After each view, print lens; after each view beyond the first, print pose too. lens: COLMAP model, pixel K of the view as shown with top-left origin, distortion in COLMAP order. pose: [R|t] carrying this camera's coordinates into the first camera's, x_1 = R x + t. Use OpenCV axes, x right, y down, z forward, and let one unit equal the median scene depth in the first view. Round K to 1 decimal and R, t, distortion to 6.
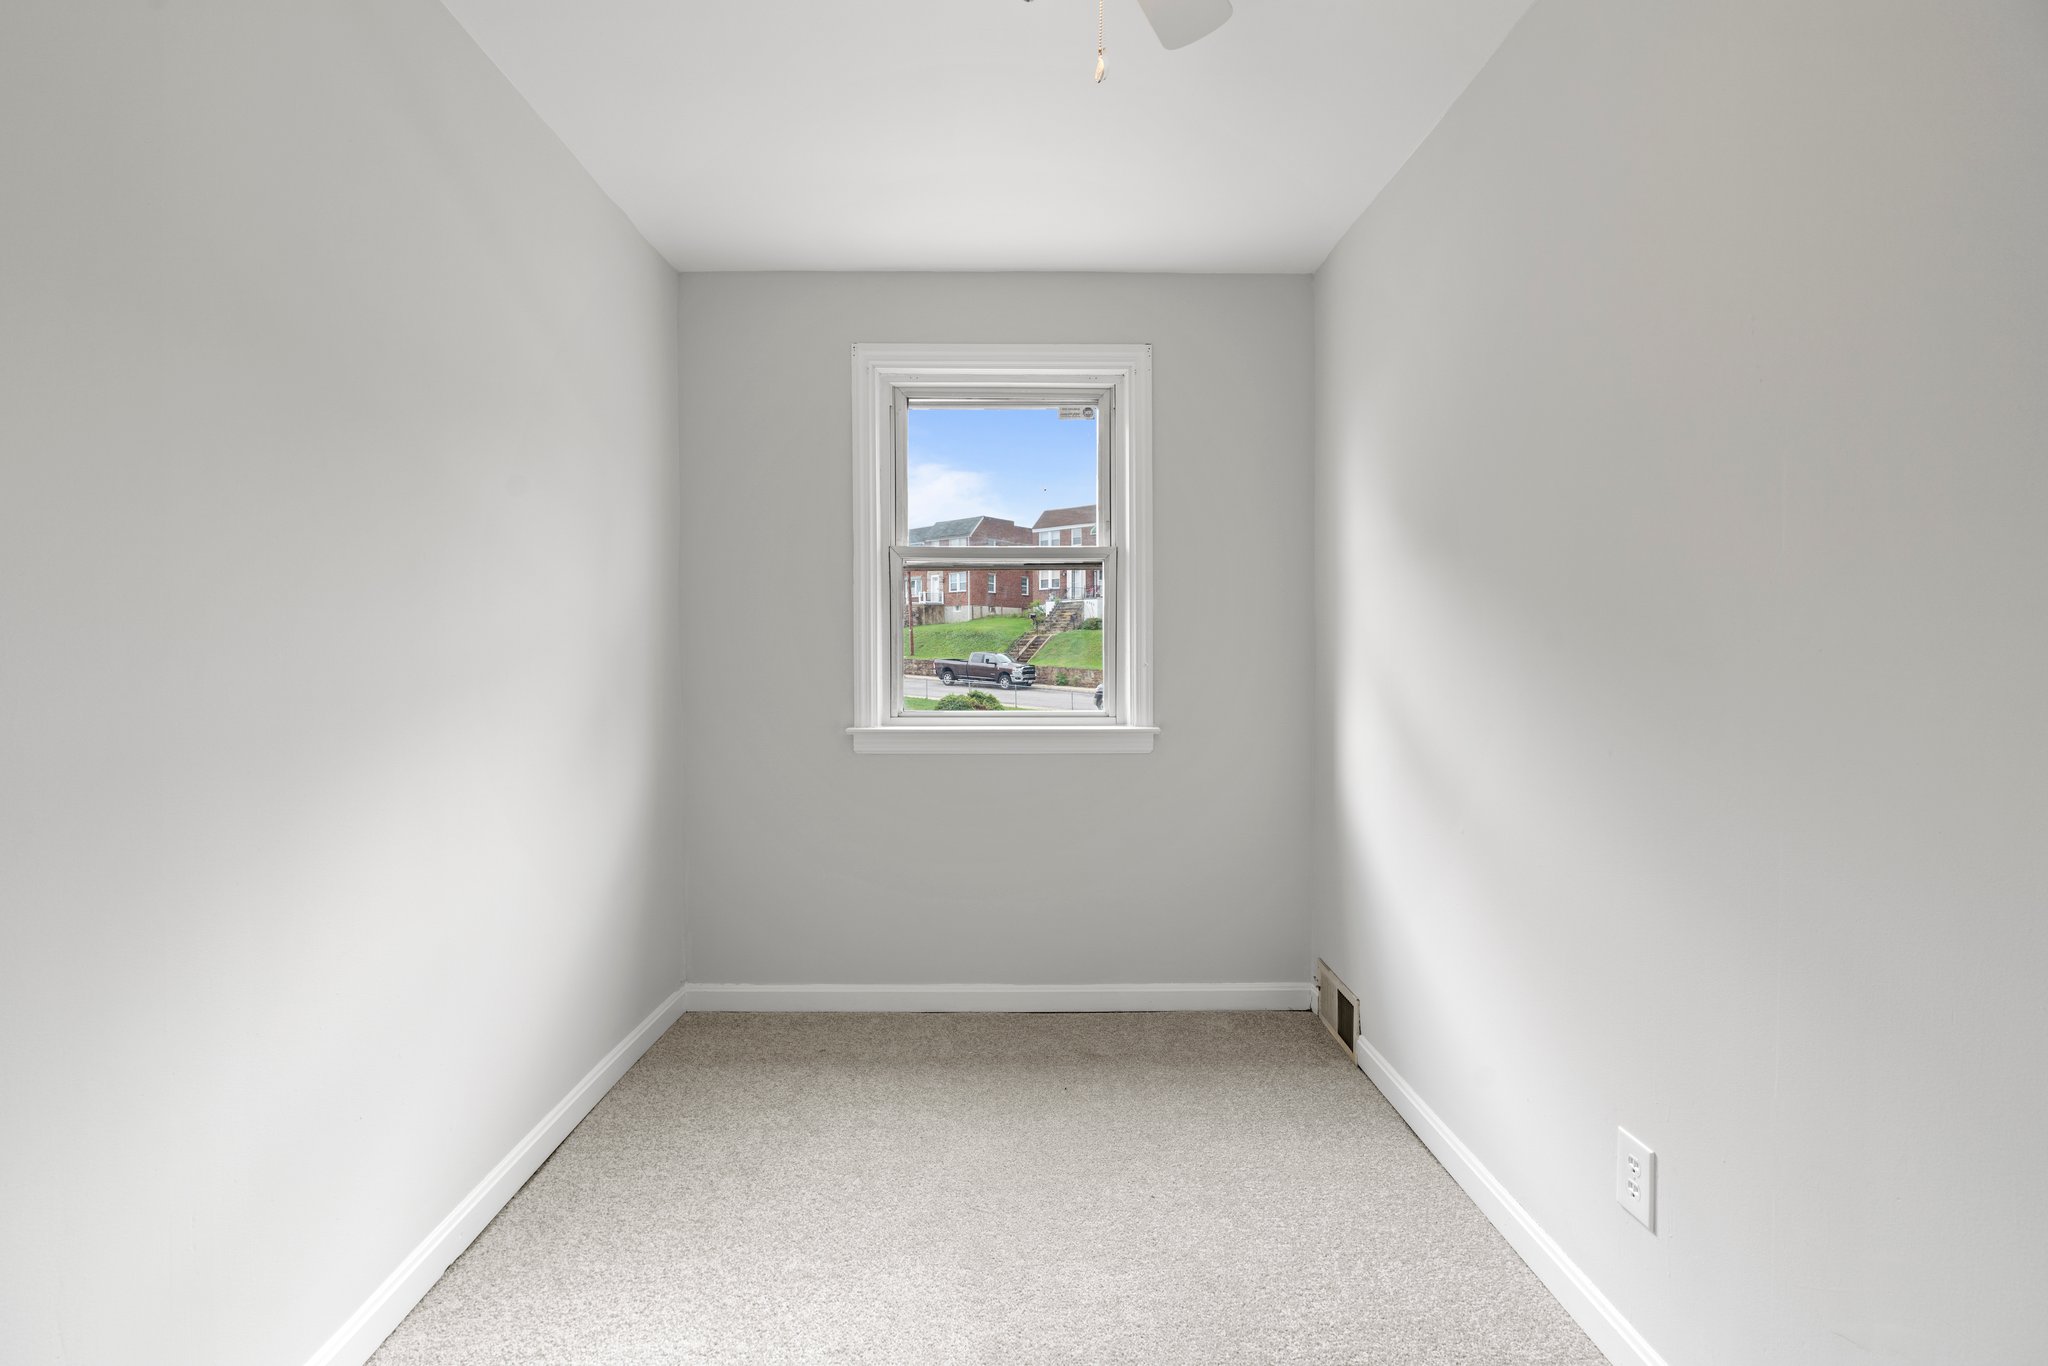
lens RADIAL K [[927.0, 0, 1018.5], [0, 927.0, 662.5], [0, 0, 1]] dist [-0.013410, 0.006836]
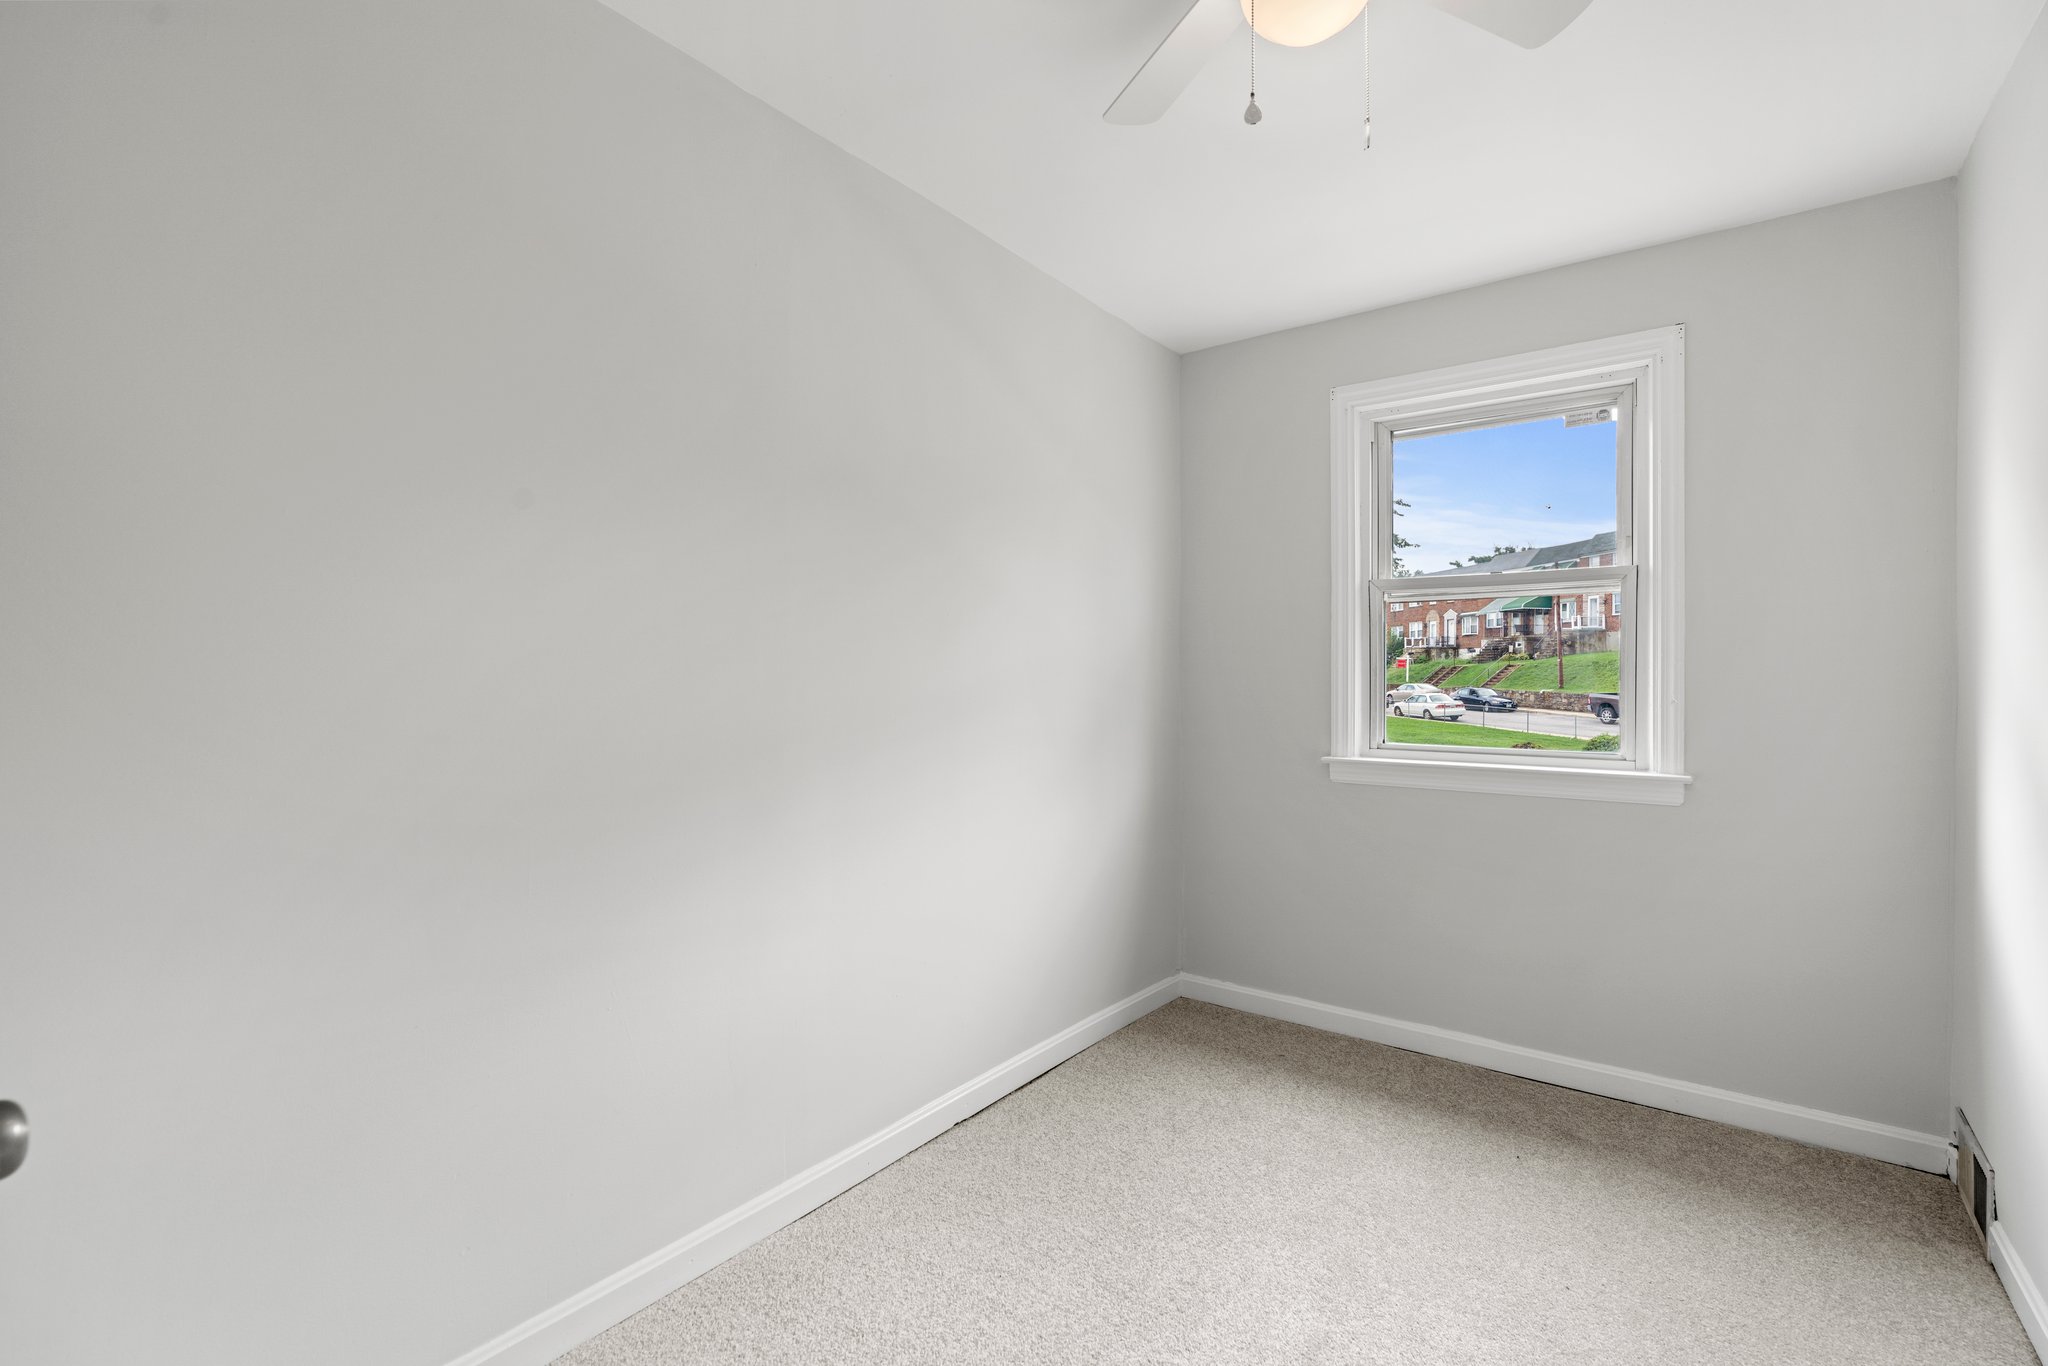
lens RADIAL K [[927.0, 0, 1025.1], [0, 927.0, 683.3], [0, 0, 1]] dist [-0.013410, 0.006836]
pose [[0.792482, 0.006574, -0.609860, 0.184424], [-0.013195, 0.999893, -0.006367, -0.001103], [0.609753, 0.013093, 0.792484, -0.032772]]
